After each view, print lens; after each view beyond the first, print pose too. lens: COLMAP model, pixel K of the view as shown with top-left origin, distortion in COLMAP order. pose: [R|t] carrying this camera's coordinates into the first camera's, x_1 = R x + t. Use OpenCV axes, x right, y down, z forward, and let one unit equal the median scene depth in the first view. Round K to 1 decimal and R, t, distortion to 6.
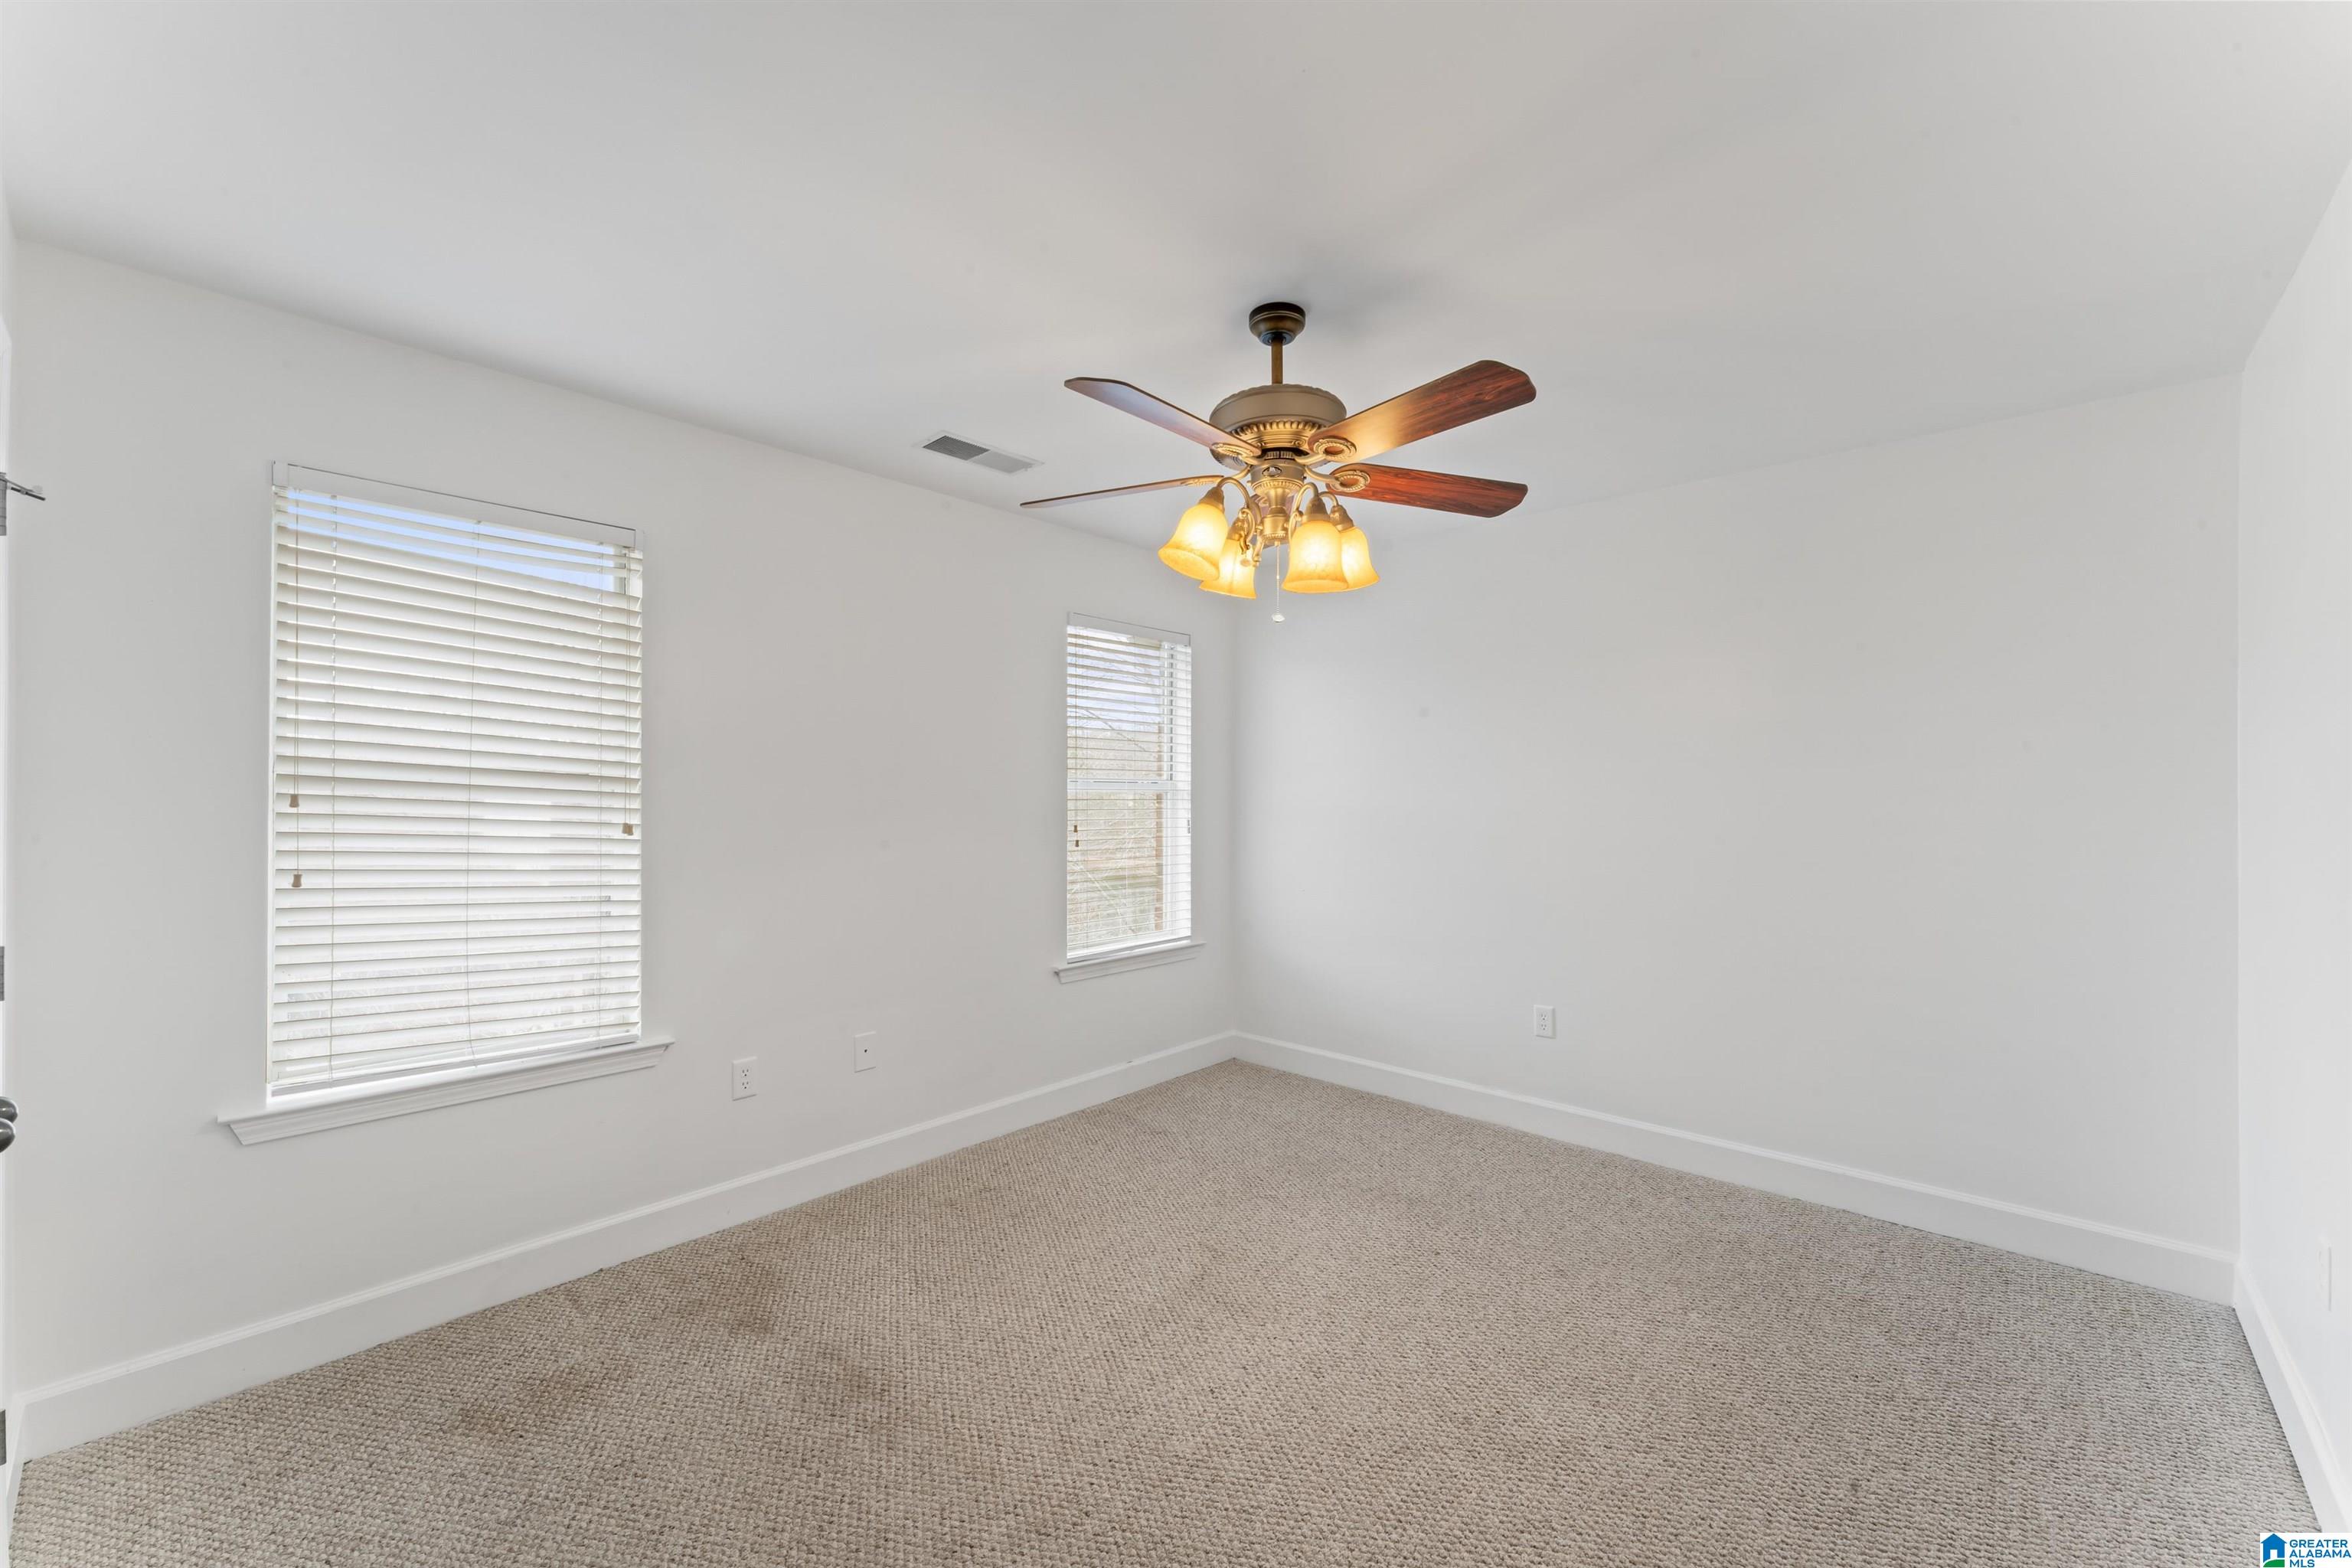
lens RADIAL K [[943.3, 0, 1174.4], [0, 943.3, 790.8], [0, 0, 1]] dist [0.000233, -0.000839]
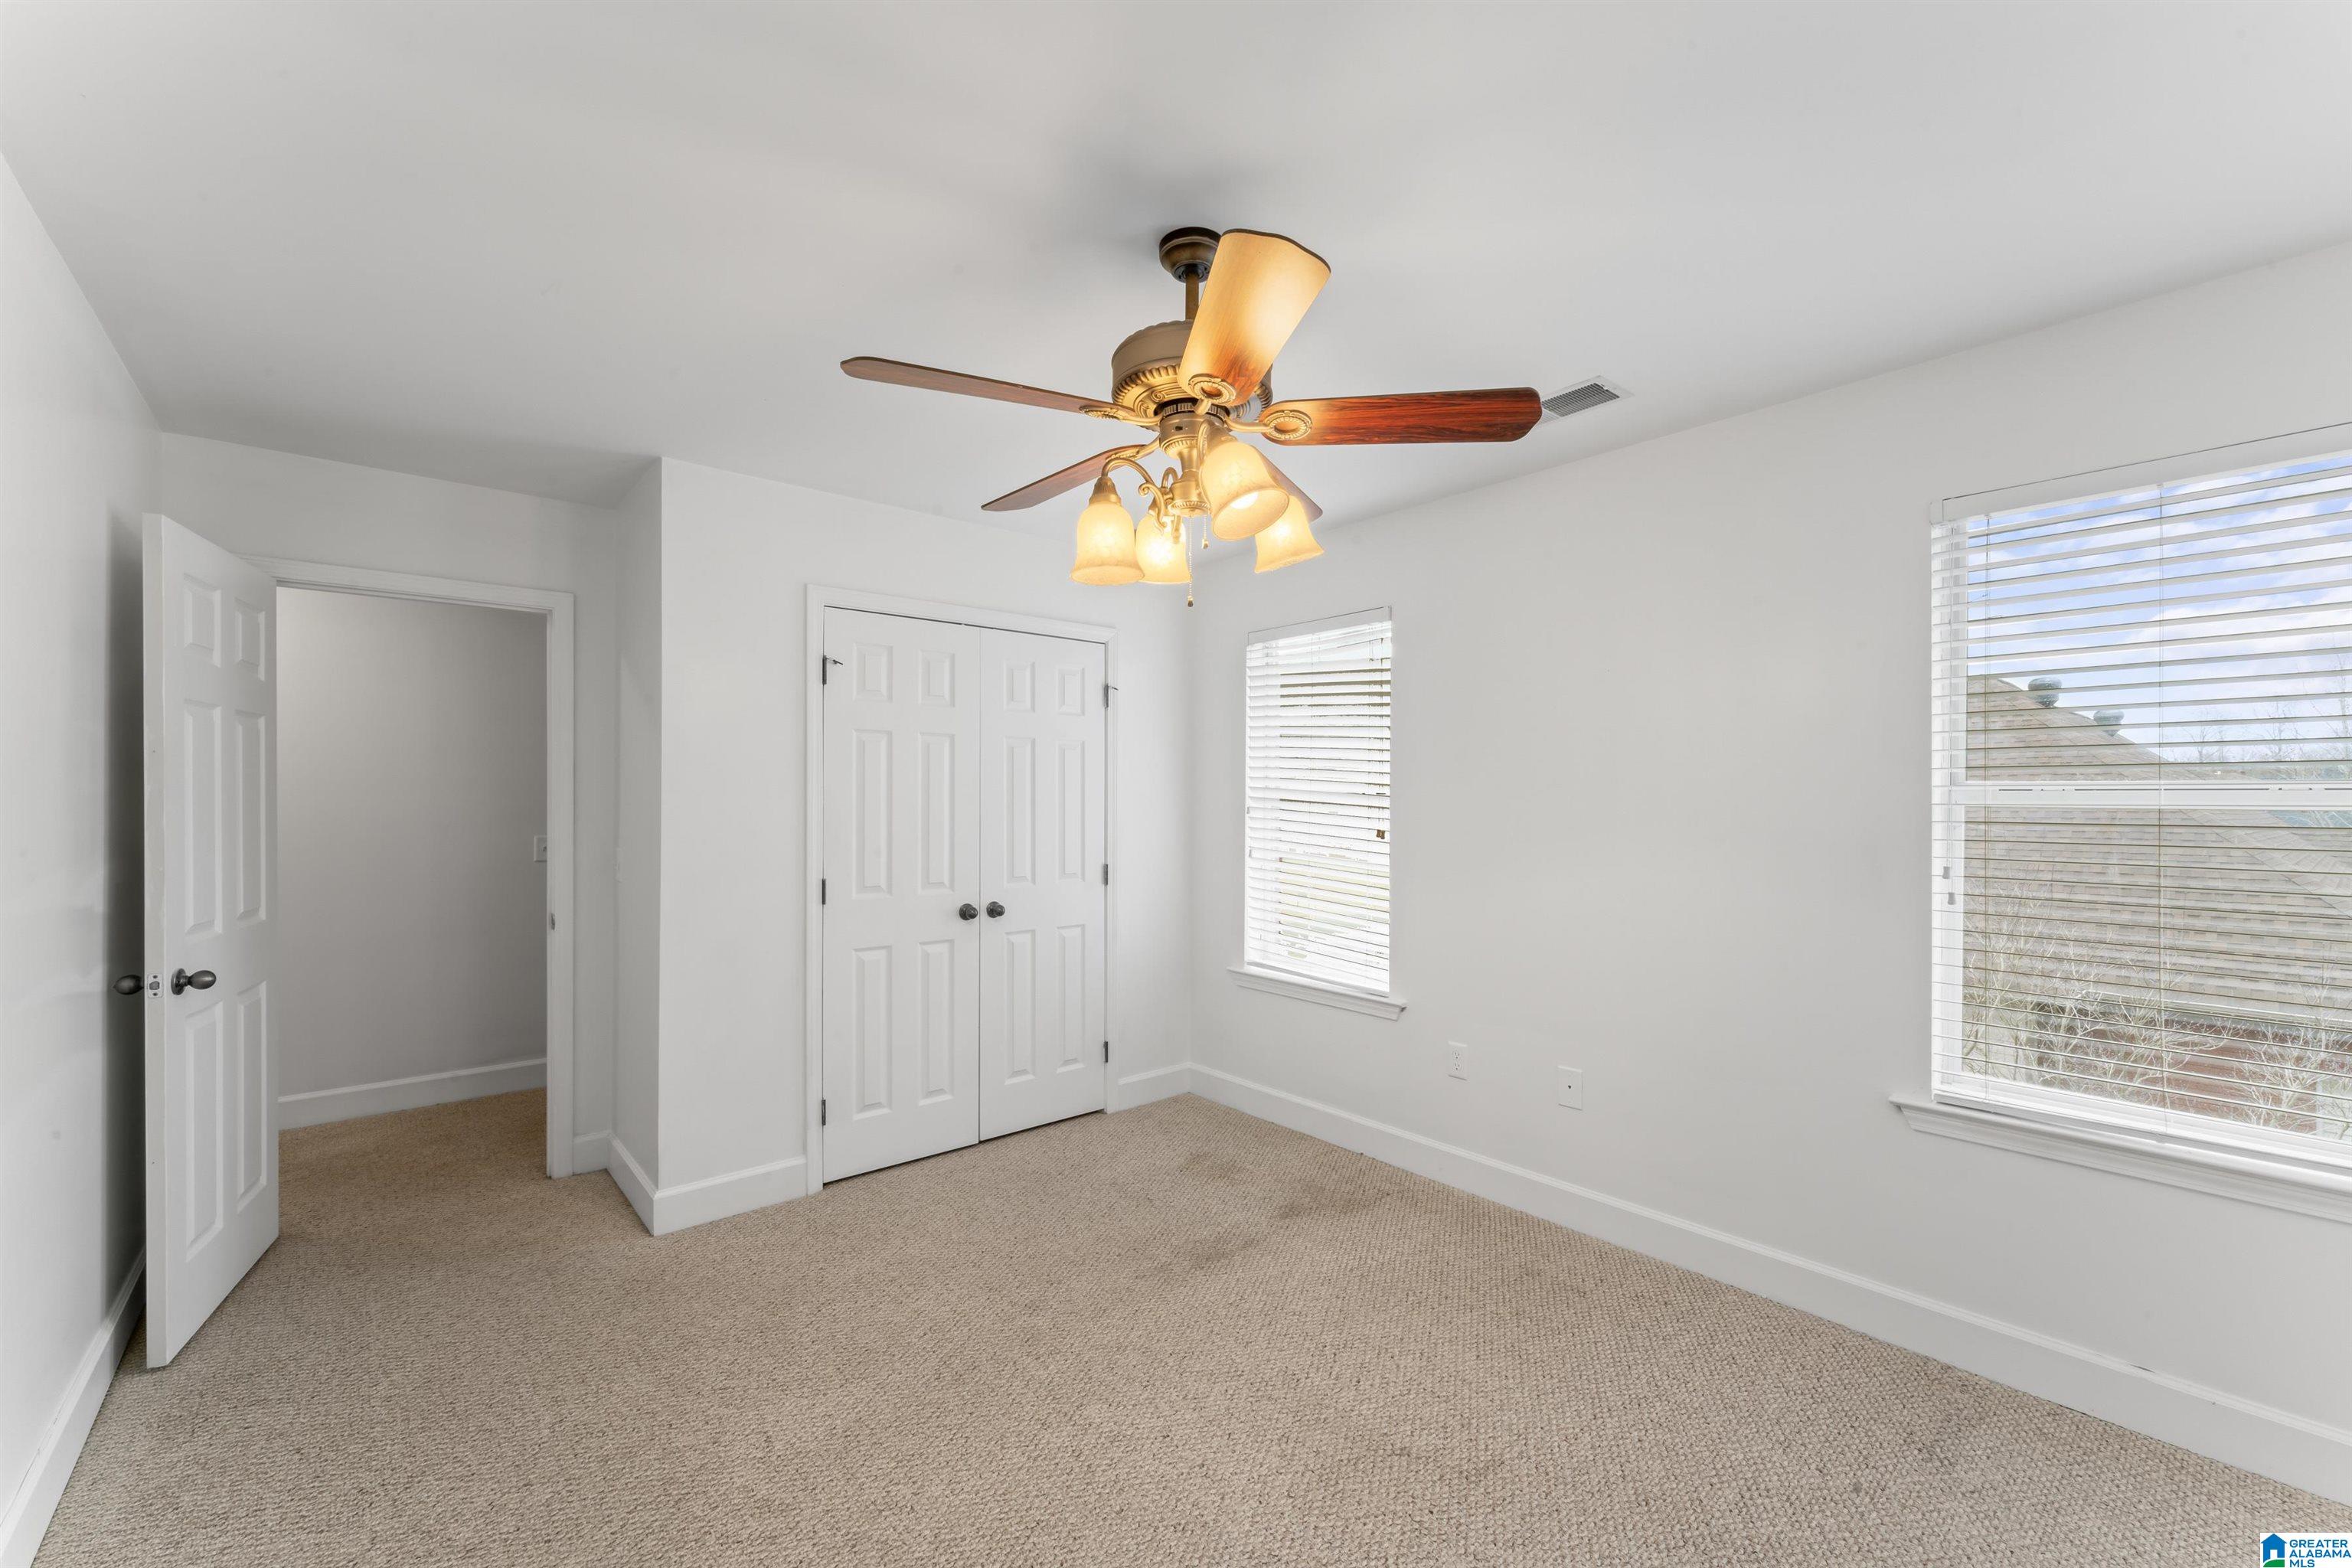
lens RADIAL K [[943.3, 0, 1174.5], [0, 943.3, 792.0], [0, 0, 1]] dist [0.000233, -0.000839]
pose [[-0.131147, -0.011701, -0.991294, 0.773832], [-0.002553, 0.999931, -0.011465, -0.001525], [0.991360, 0.001027, -0.131167, 0.887149]]
